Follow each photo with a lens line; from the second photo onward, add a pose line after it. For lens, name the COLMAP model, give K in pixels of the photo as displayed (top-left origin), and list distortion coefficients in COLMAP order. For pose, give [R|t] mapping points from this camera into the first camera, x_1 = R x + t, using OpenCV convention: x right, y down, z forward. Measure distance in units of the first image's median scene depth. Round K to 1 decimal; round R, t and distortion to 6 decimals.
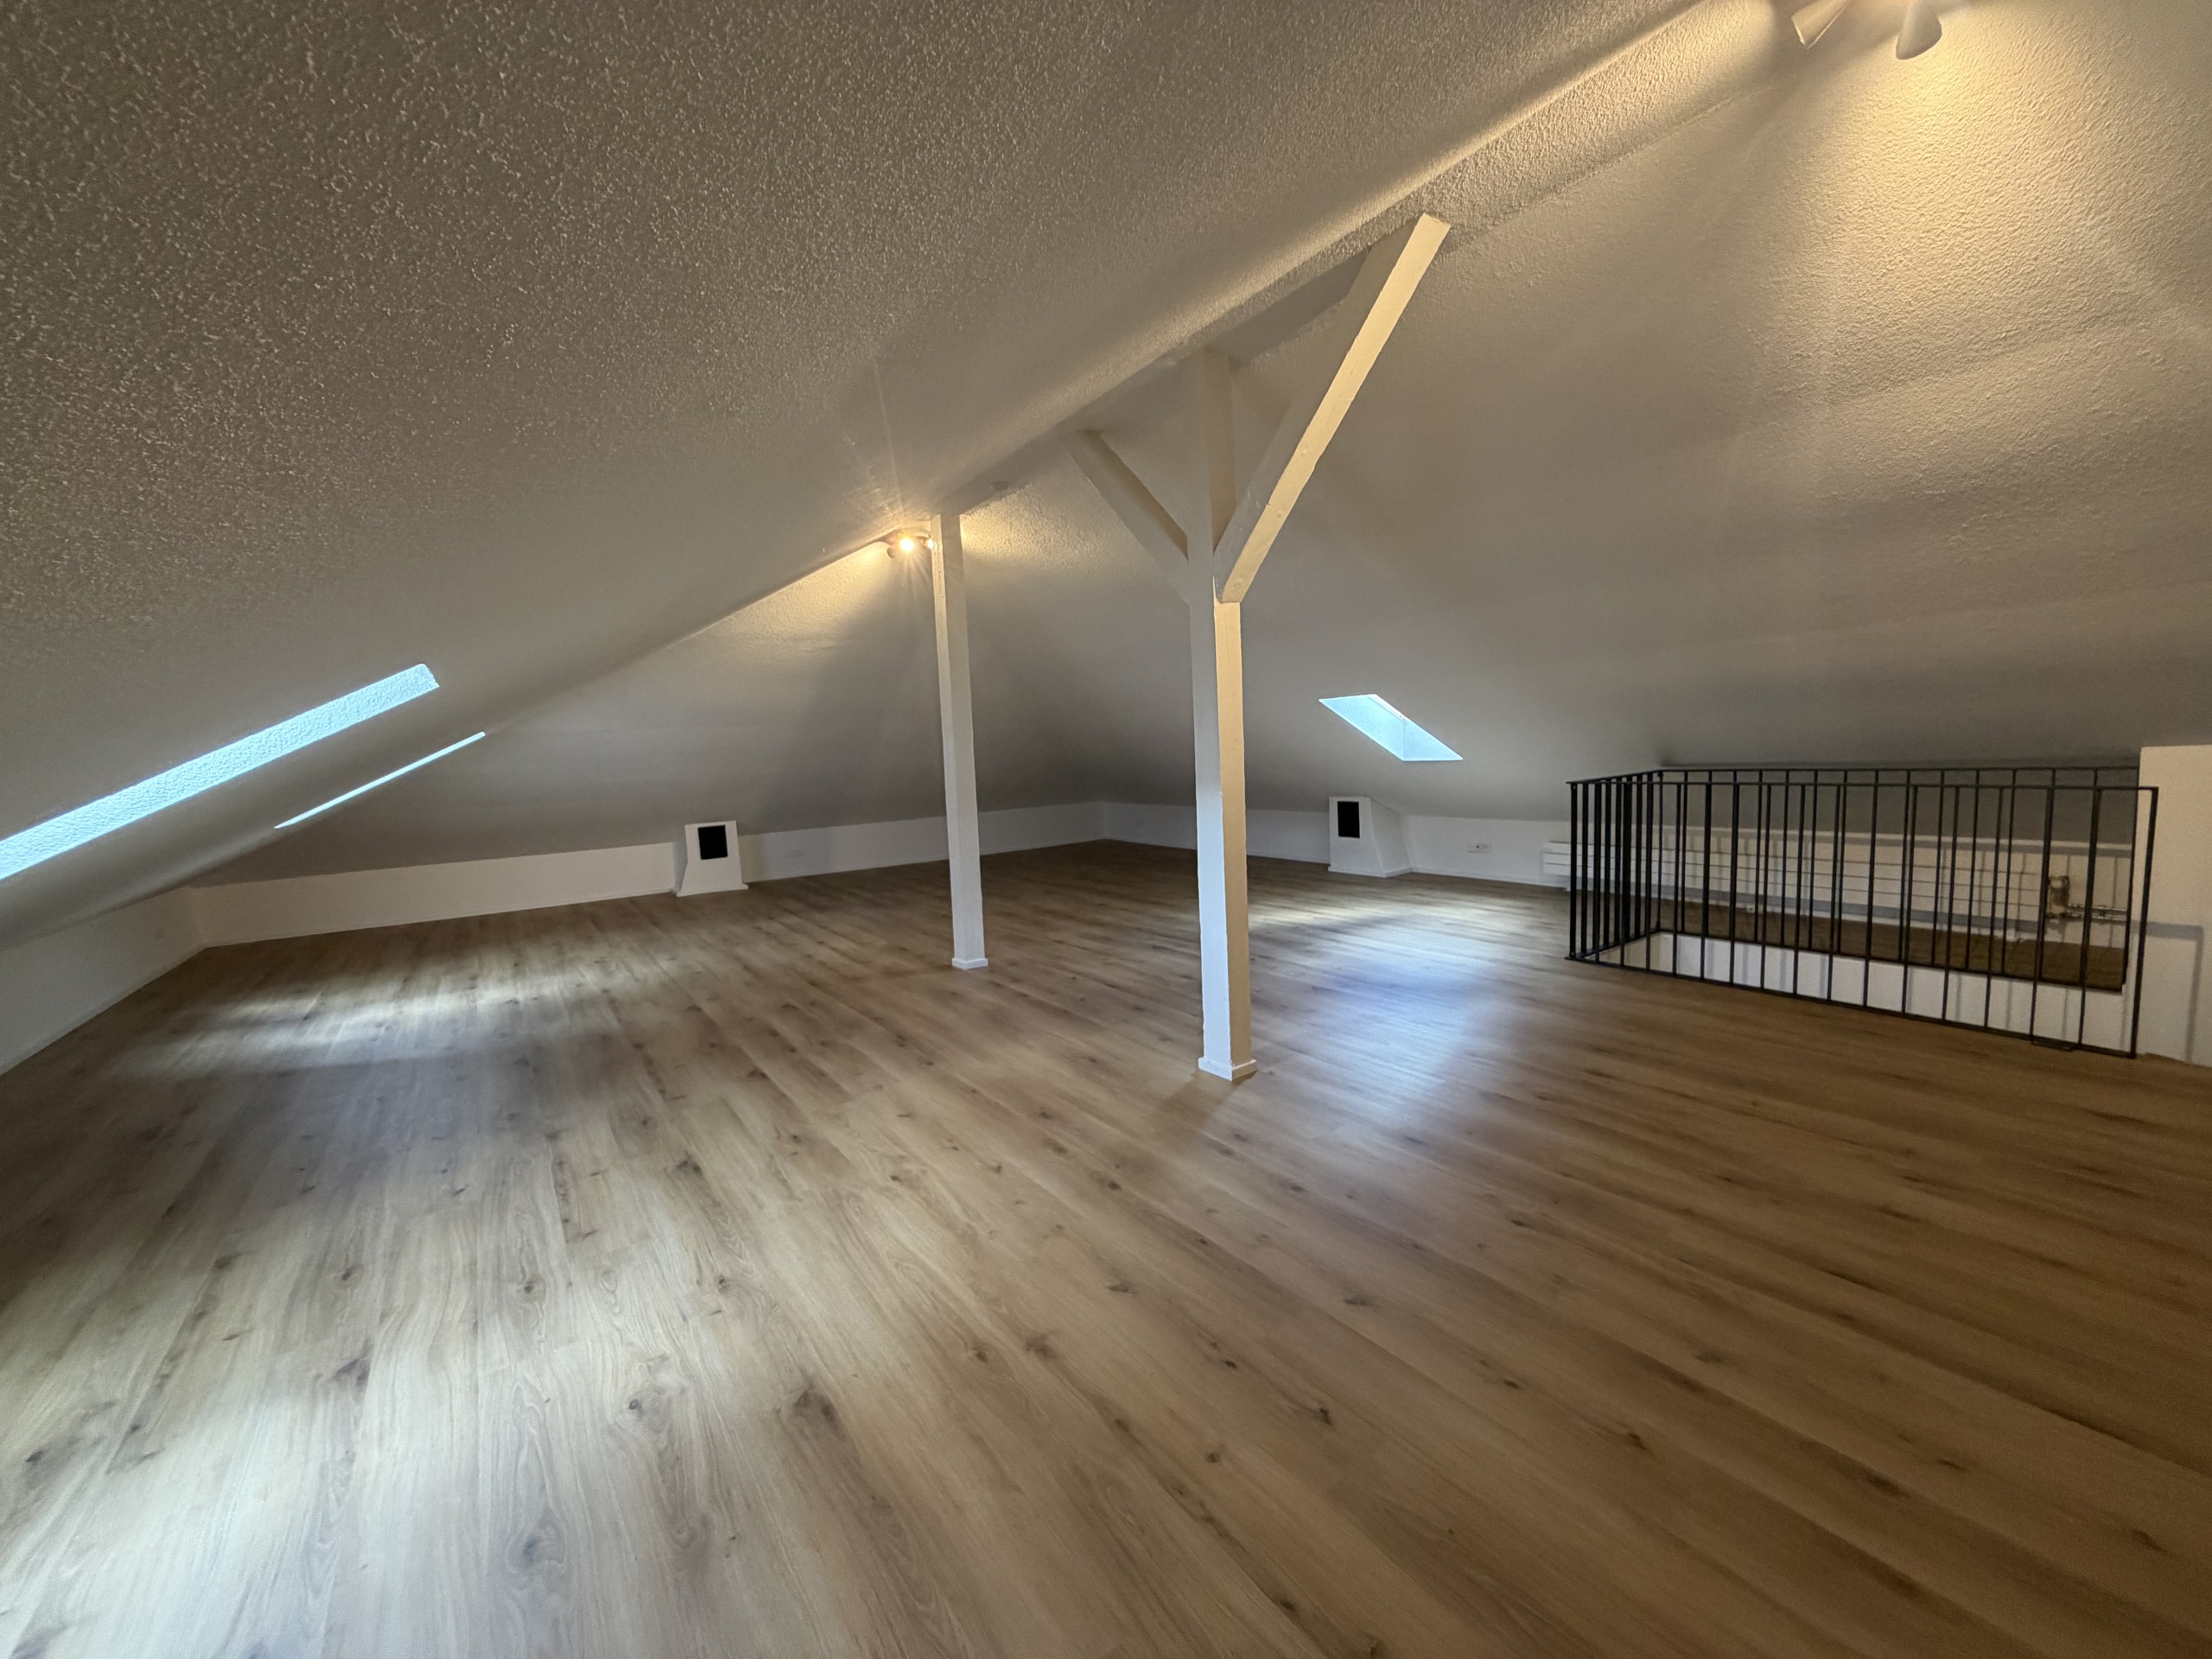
lens RADIAL K [[896.0, 0, 1108.0], [0, 896.0, 822.9], [0, 0, 1]] dist [-0.004626, -0.000513]
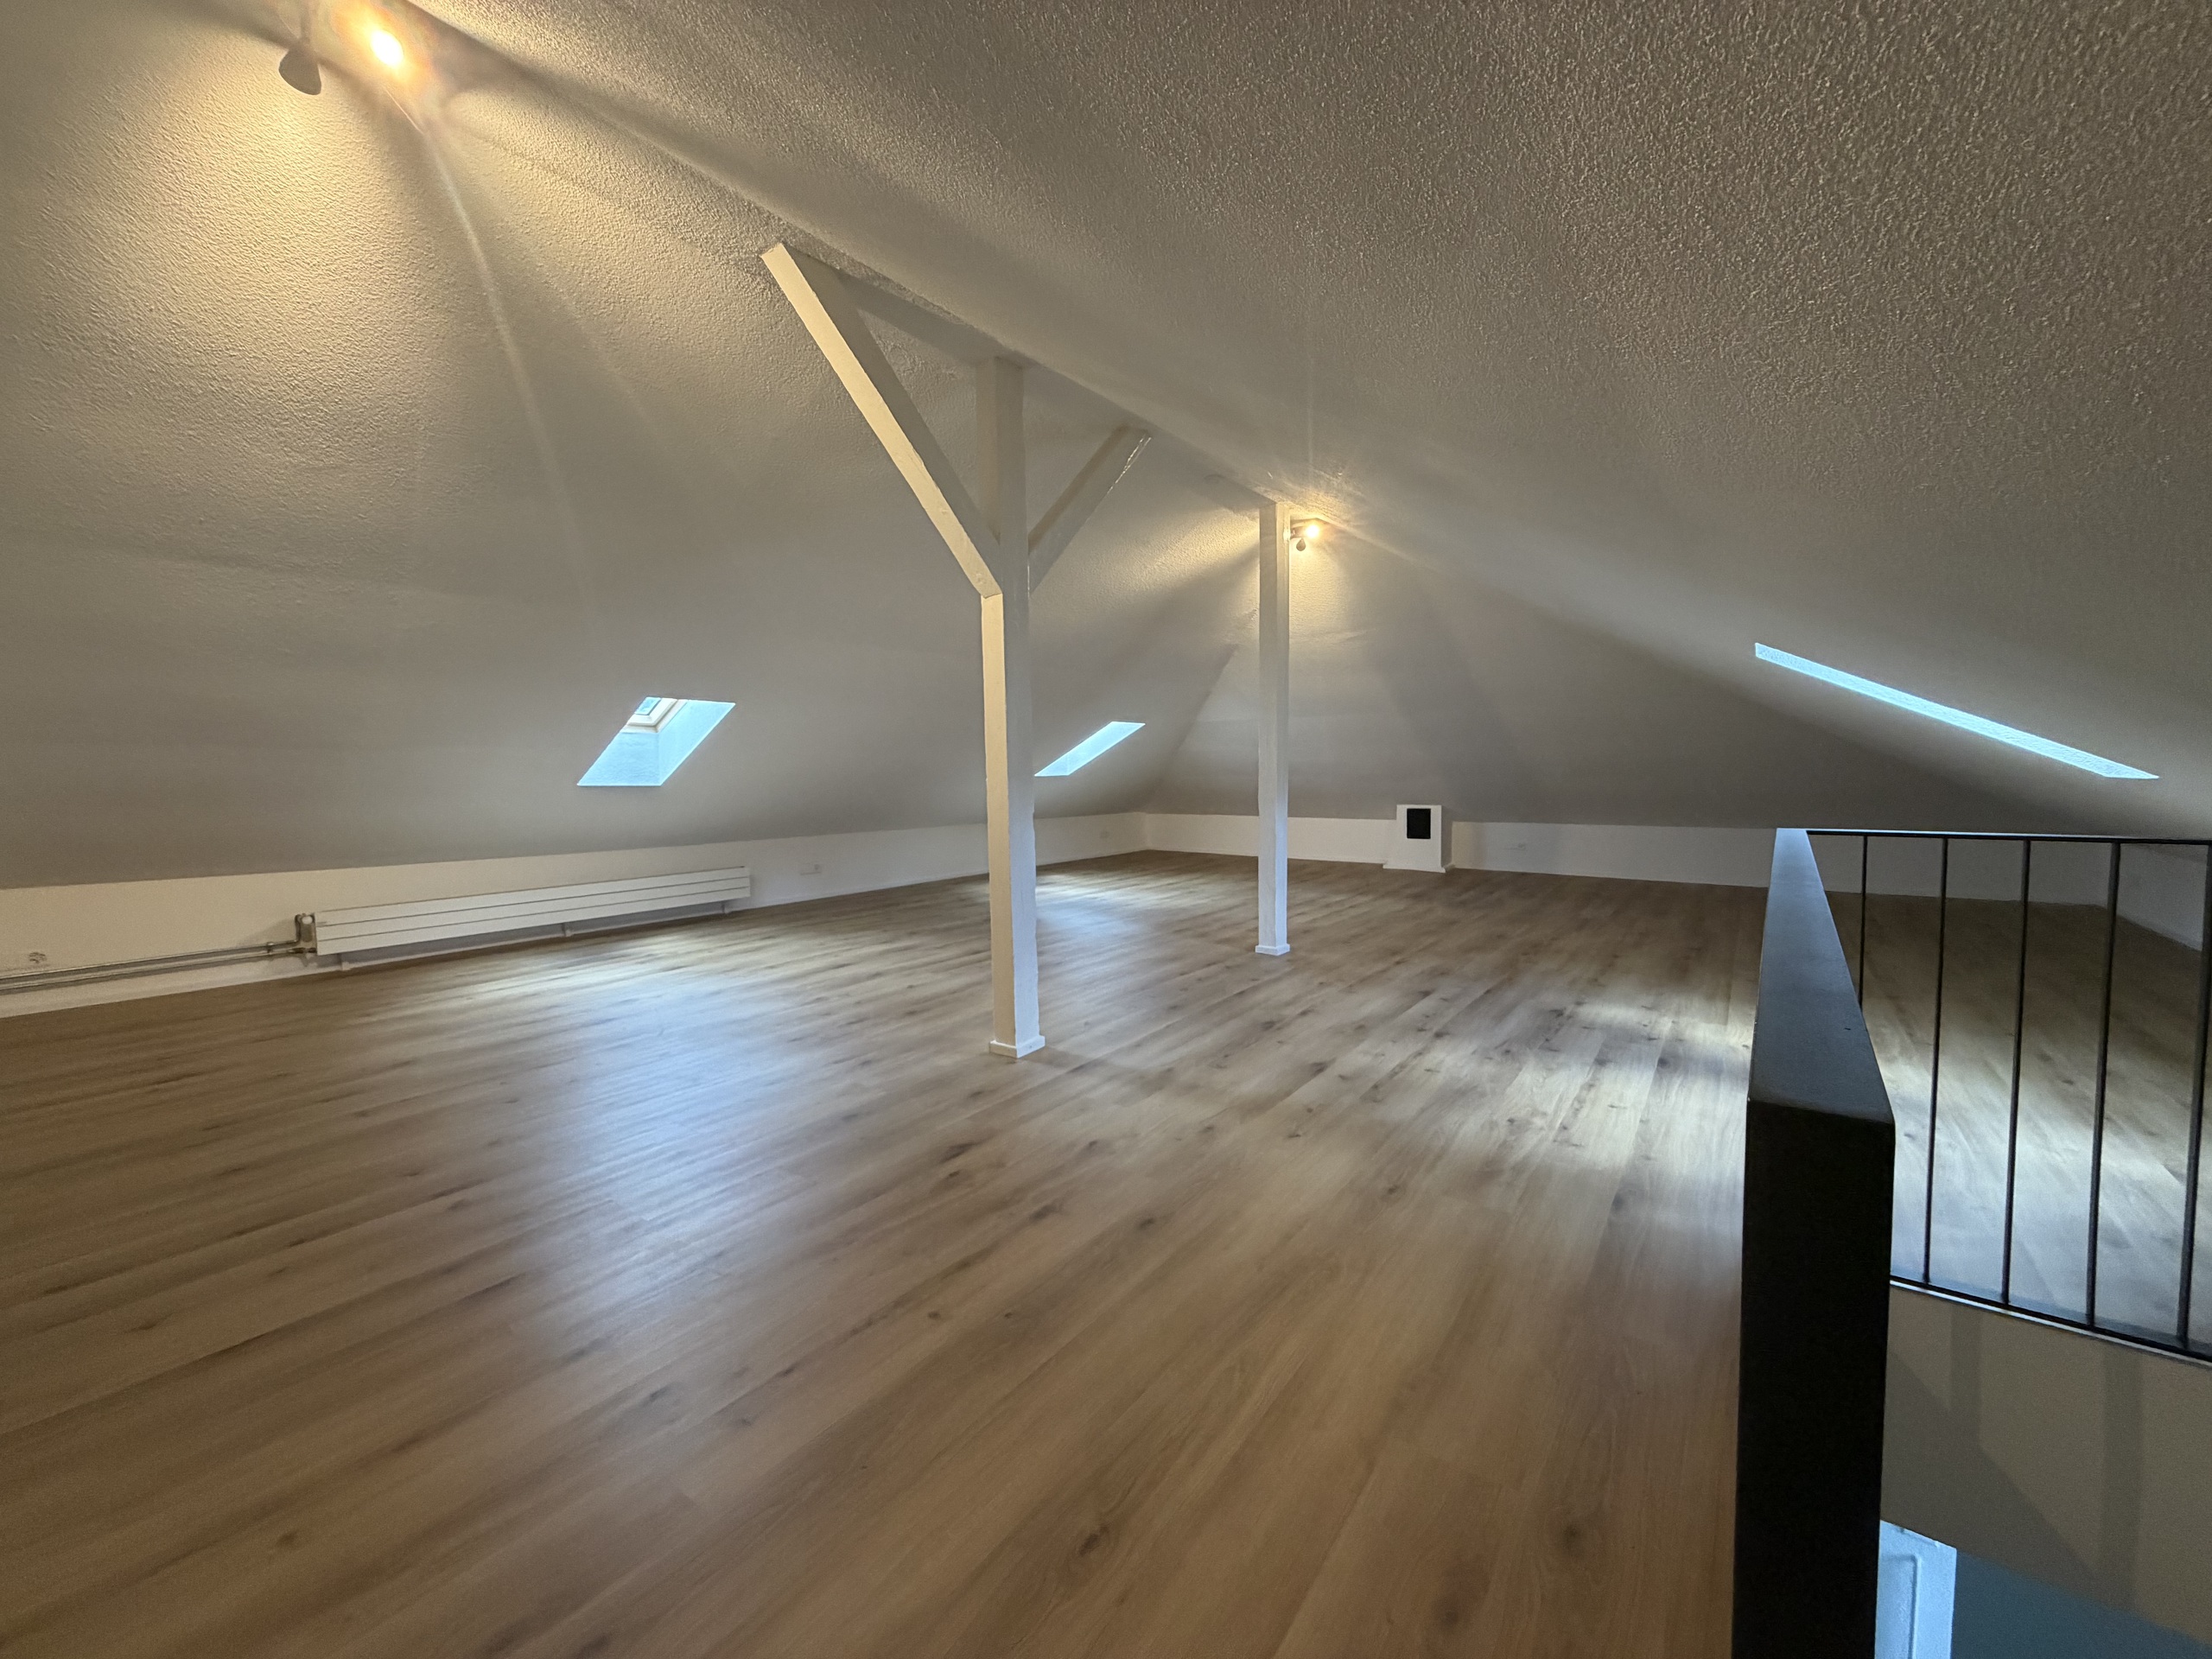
lens RADIAL K [[896.0, 0, 1103.6], [0, 896.0, 827.1], [0, 0, 1]] dist [-0.004626, -0.000513]
pose [[0.306925, 0.113521, -0.944939, 0.800456], [-0.095090, 0.991551, 0.088235, -0.056375], [0.946971, 0.062772, 0.315126, 0.542774]]
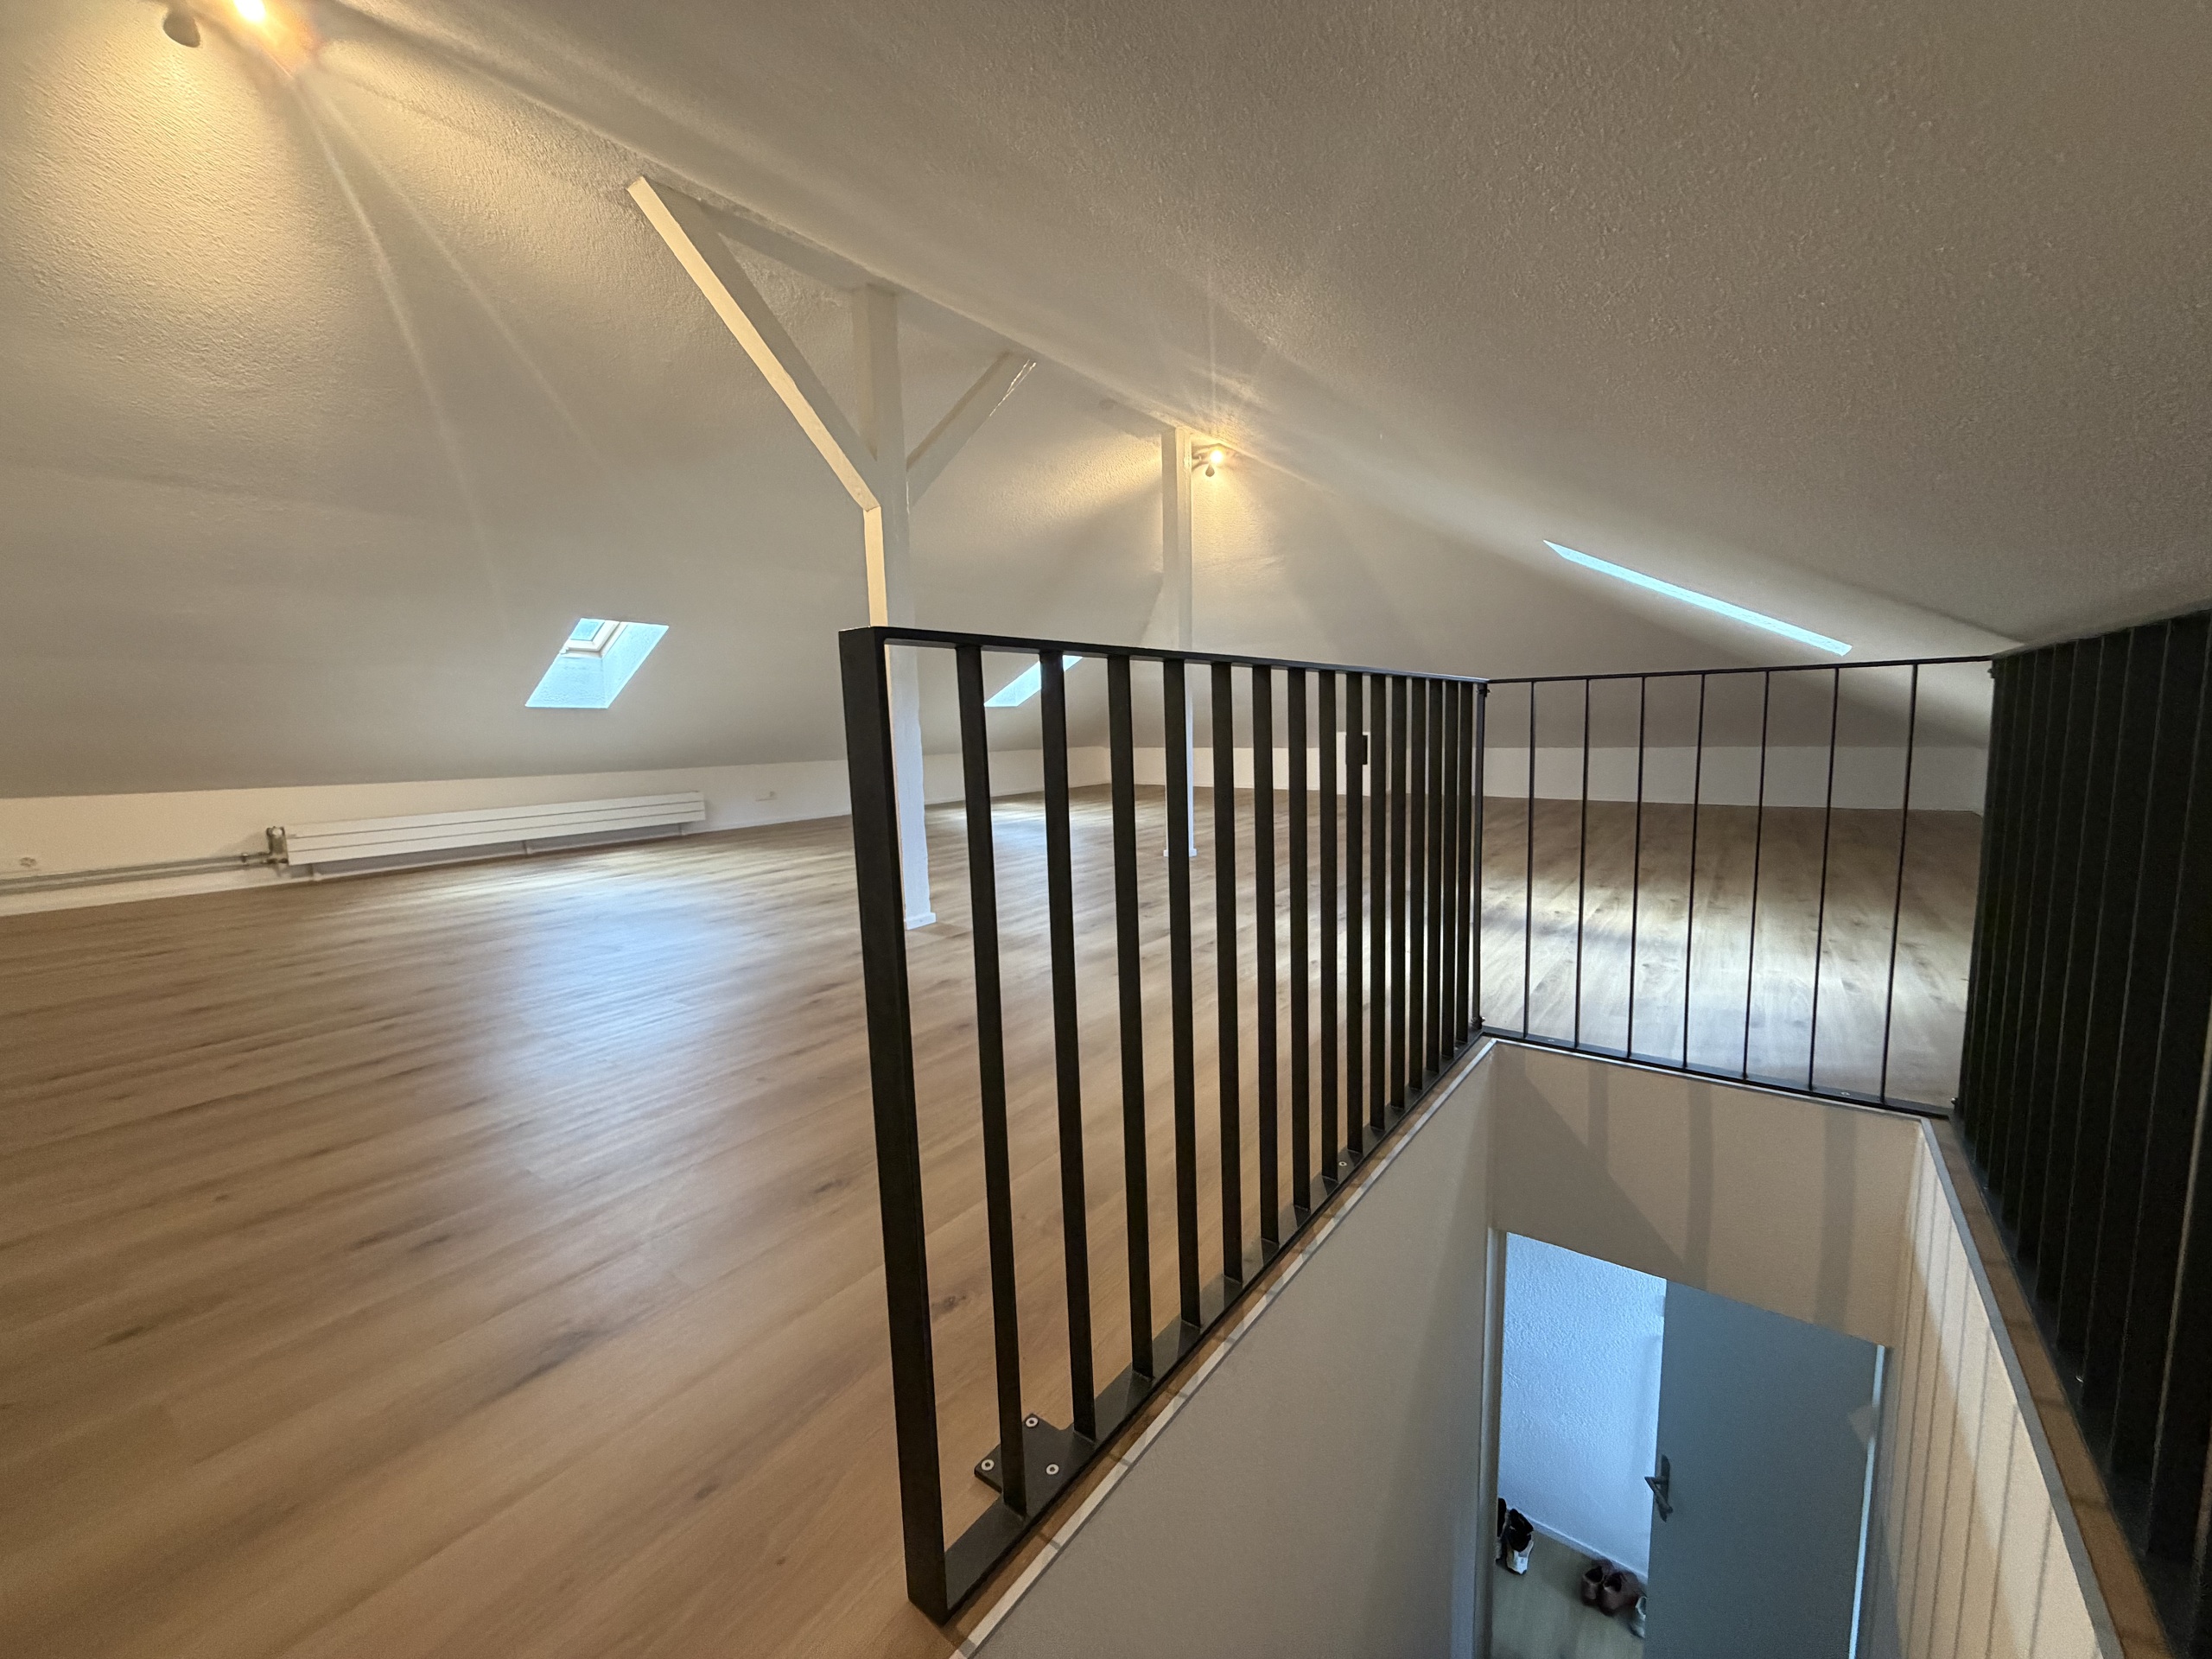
lens RADIAL K [[896.0, 0, 1108.0], [0, 896.0, 830.6], [0, 0, 1]] dist [-0.004626, -0.000513]
pose [[0.310236, 0.160220, -0.937061, 0.916571], [-0.084266, 0.986450, 0.140766, -0.018952], [0.946917, 0.035292, 0.319534, 0.625655]]
